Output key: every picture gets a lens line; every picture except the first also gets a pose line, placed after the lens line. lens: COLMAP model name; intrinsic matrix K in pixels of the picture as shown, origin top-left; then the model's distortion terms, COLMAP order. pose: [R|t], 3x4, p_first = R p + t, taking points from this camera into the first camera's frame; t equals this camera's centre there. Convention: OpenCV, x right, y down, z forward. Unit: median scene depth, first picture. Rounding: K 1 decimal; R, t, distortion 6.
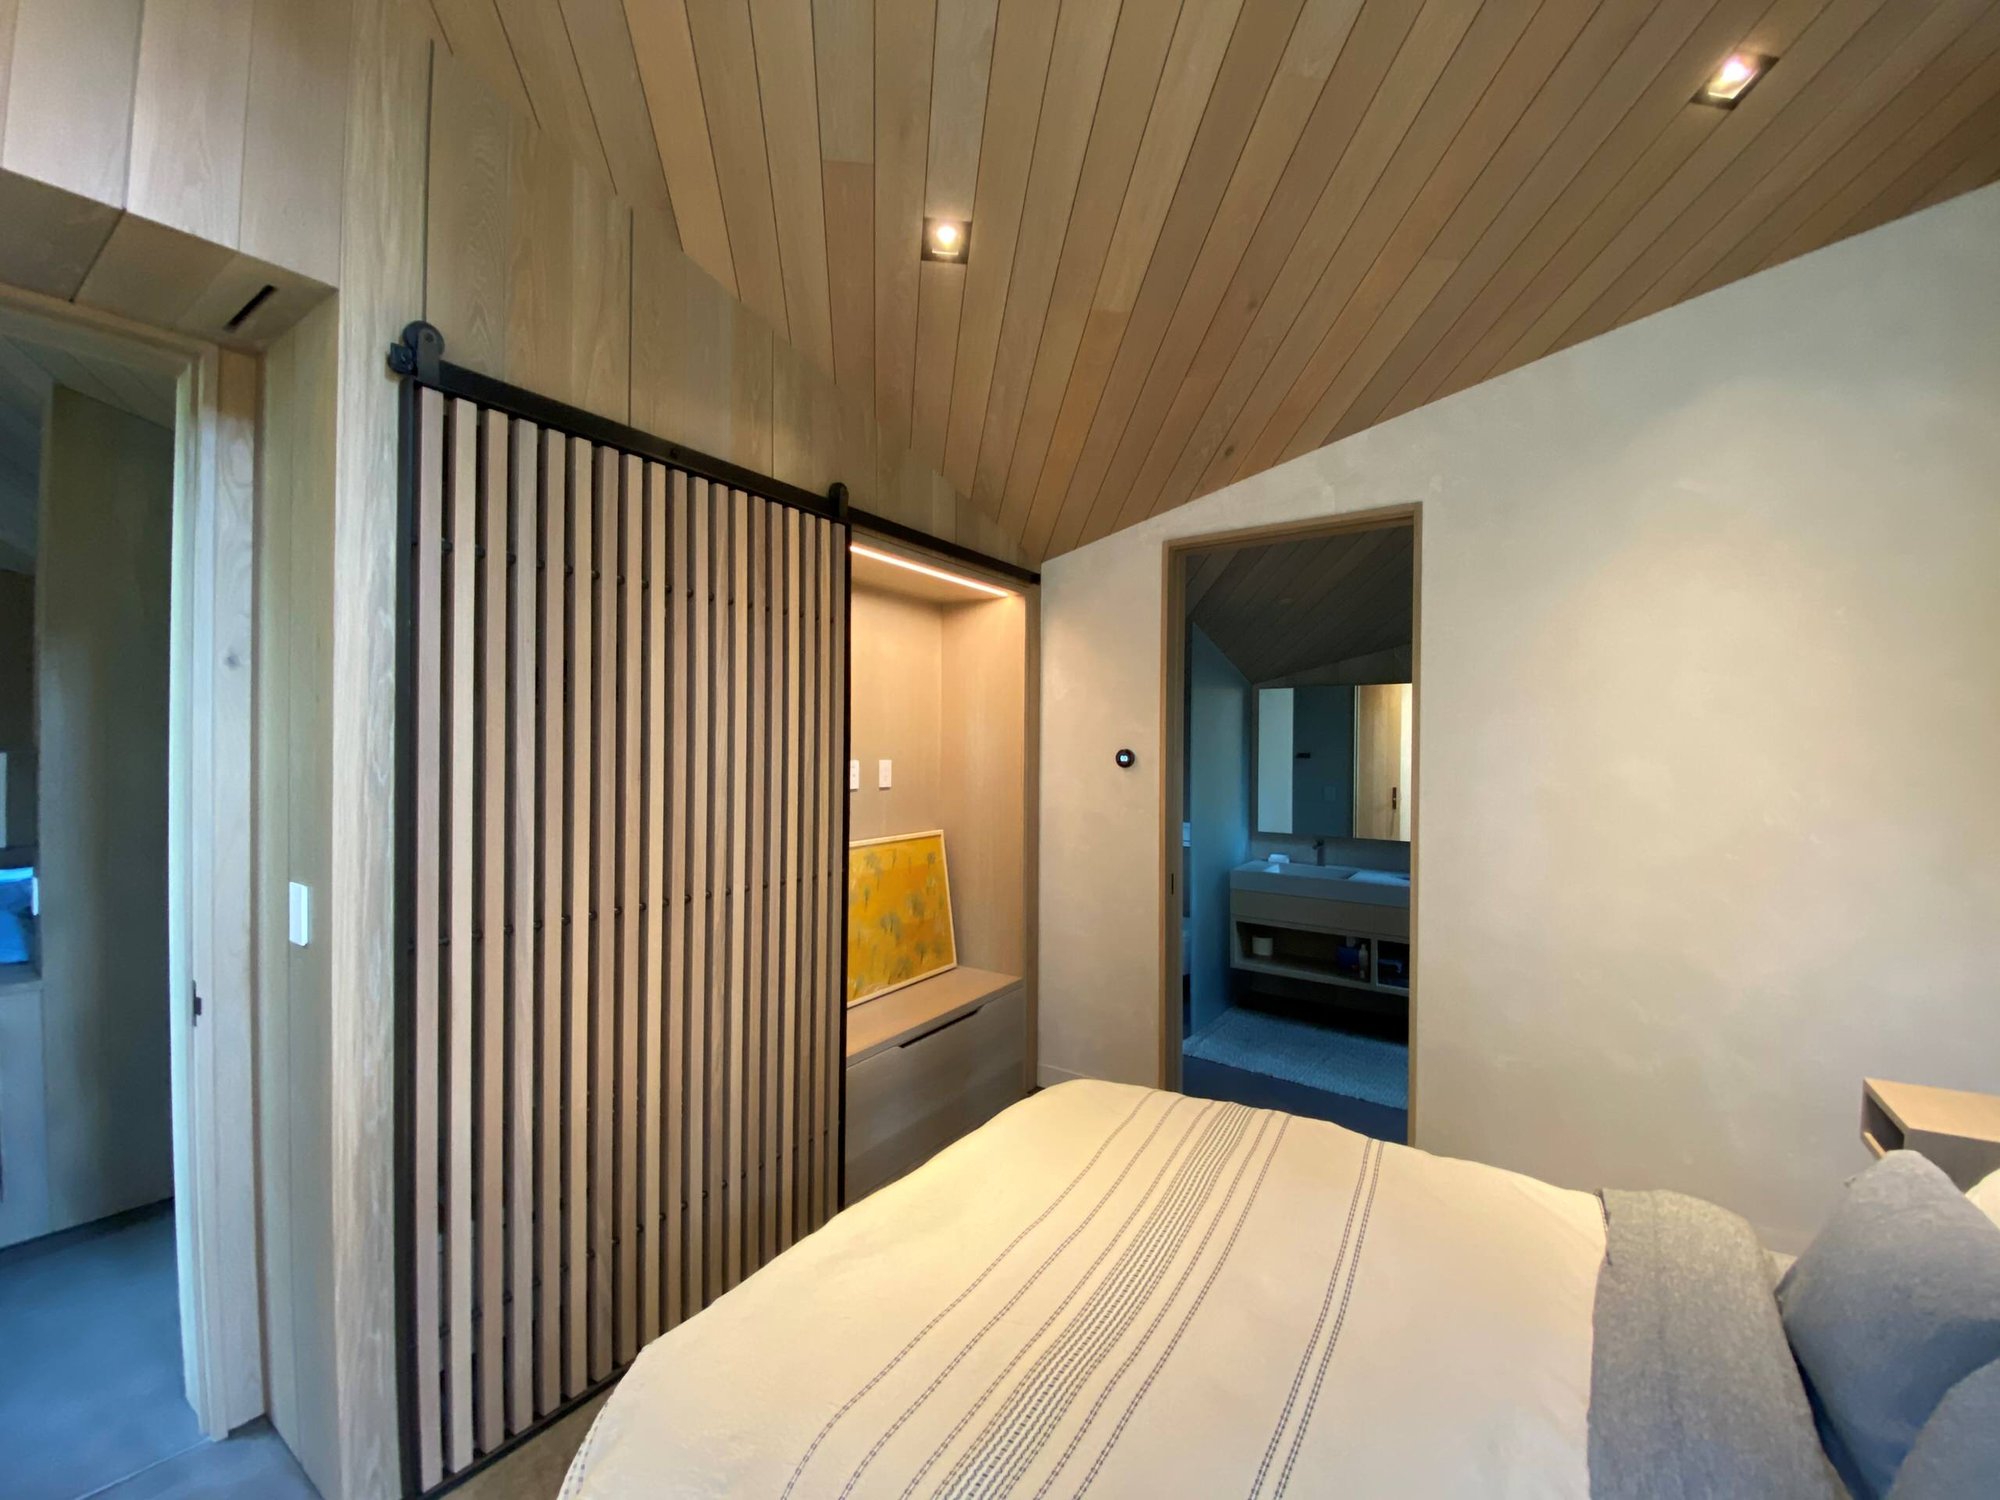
lens RADIAL K [[816.0, 0, 993.1], [0, 816.0, 746.6], [0, 0, 1]] dist [0.001501, -0.012265]
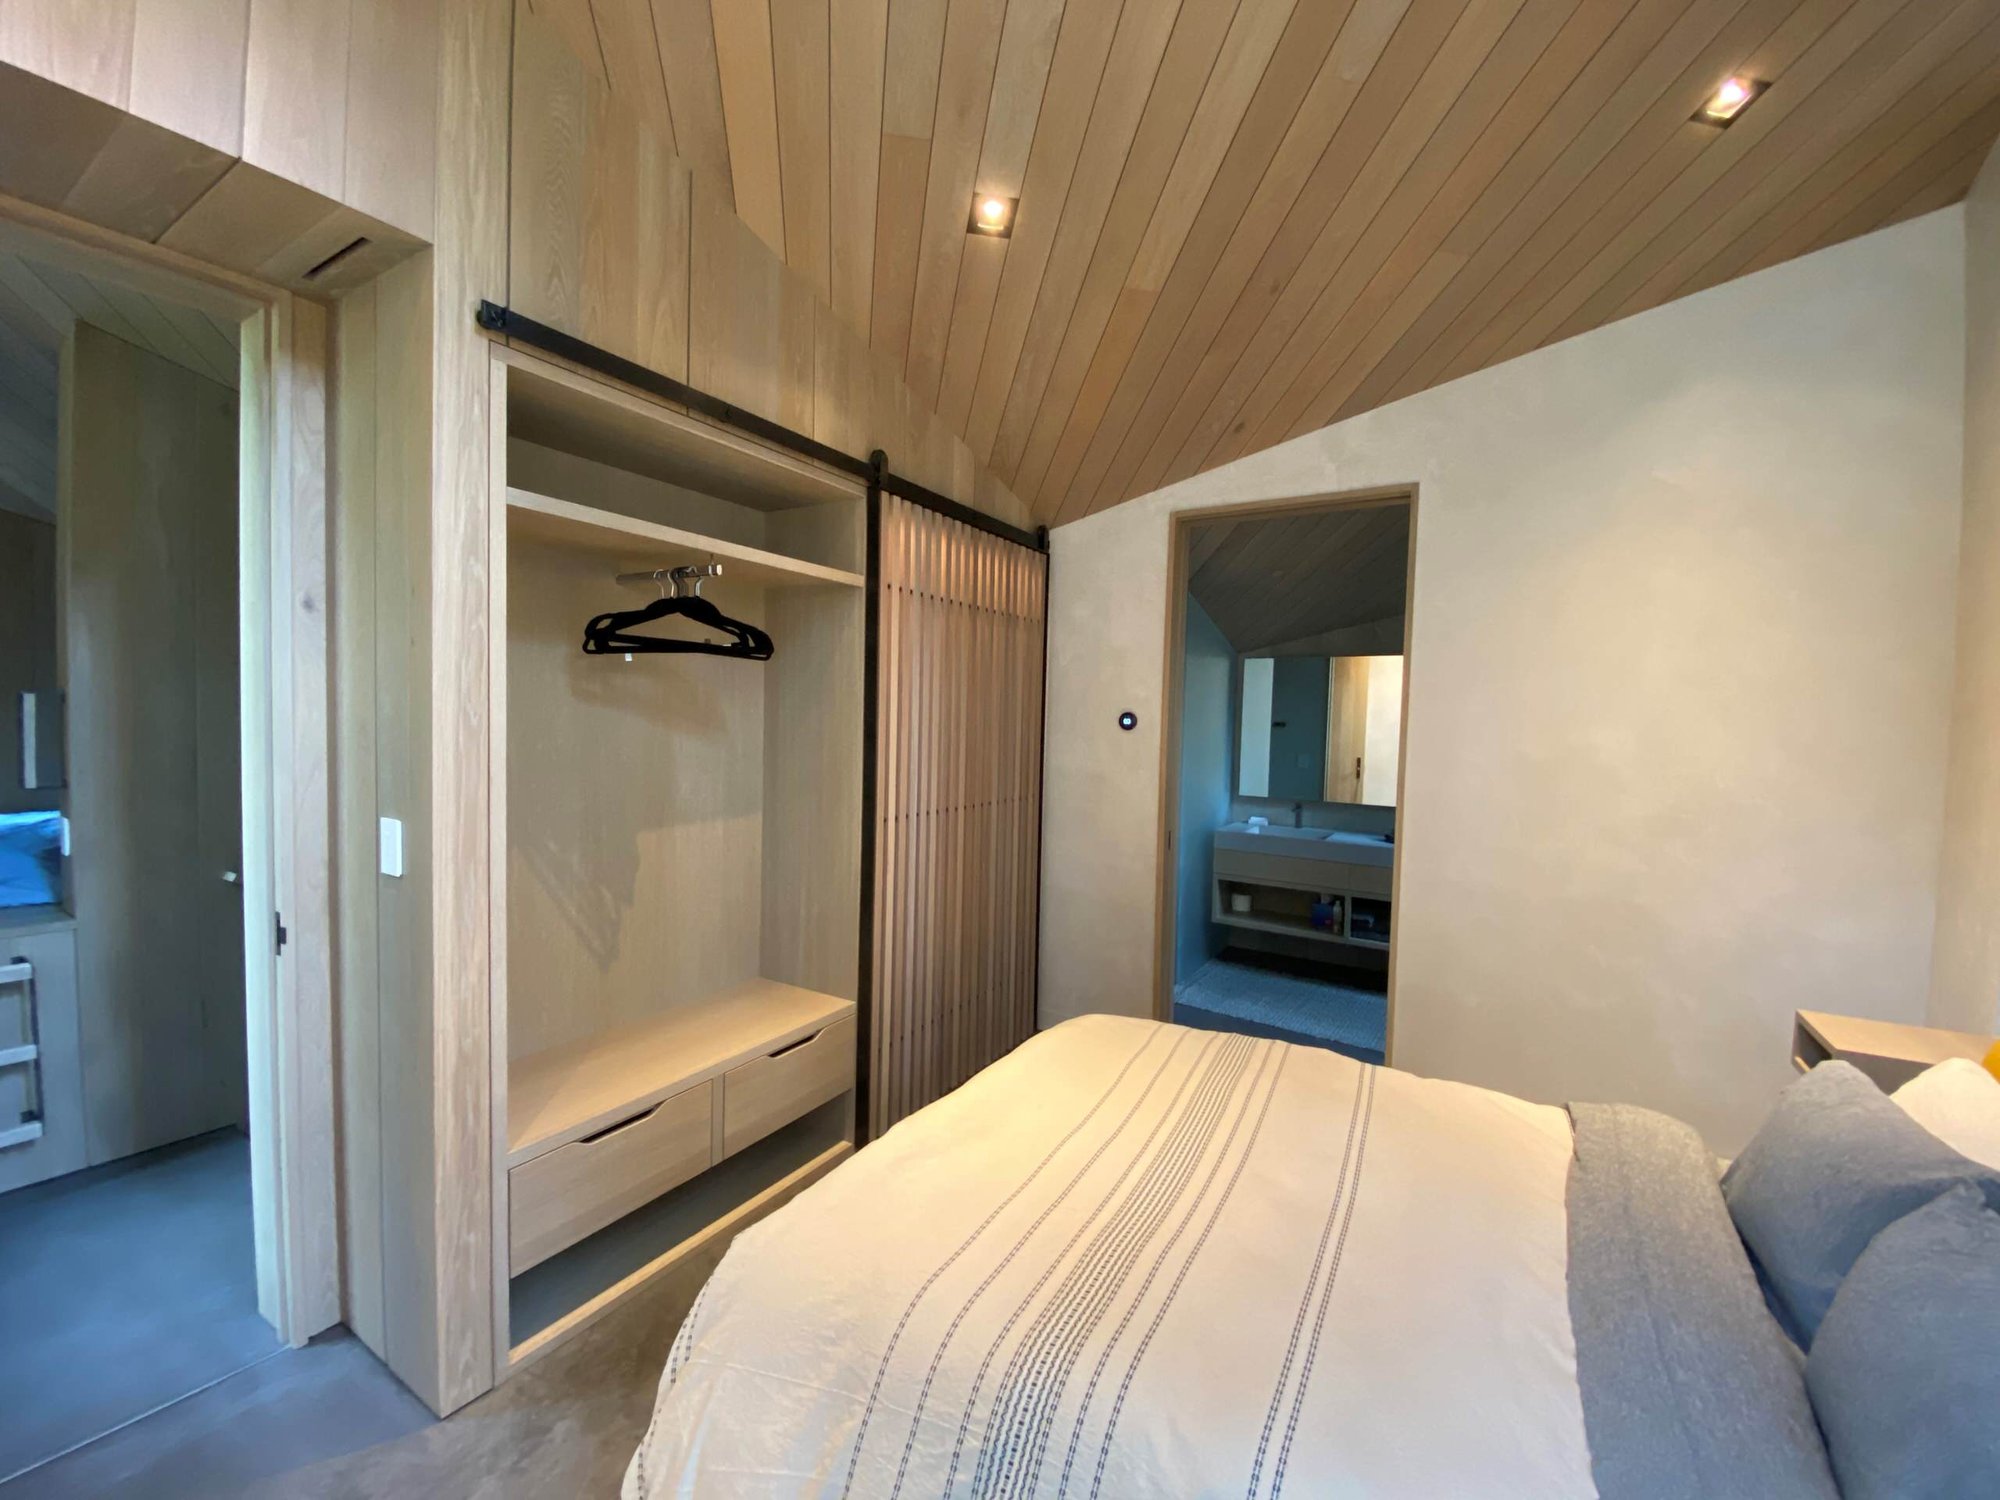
lens RADIAL K [[816.0, 0, 993.1], [0, 816.0, 746.6], [0, 0, 1]] dist [0.001501, -0.012265]
pose [[0.998827, 0.015376, 0.045911, -0.098268], [-0.017171, 0.999093, 0.038969, 0.017160], [-0.045270, -0.039711, 0.998185, -0.068158]]
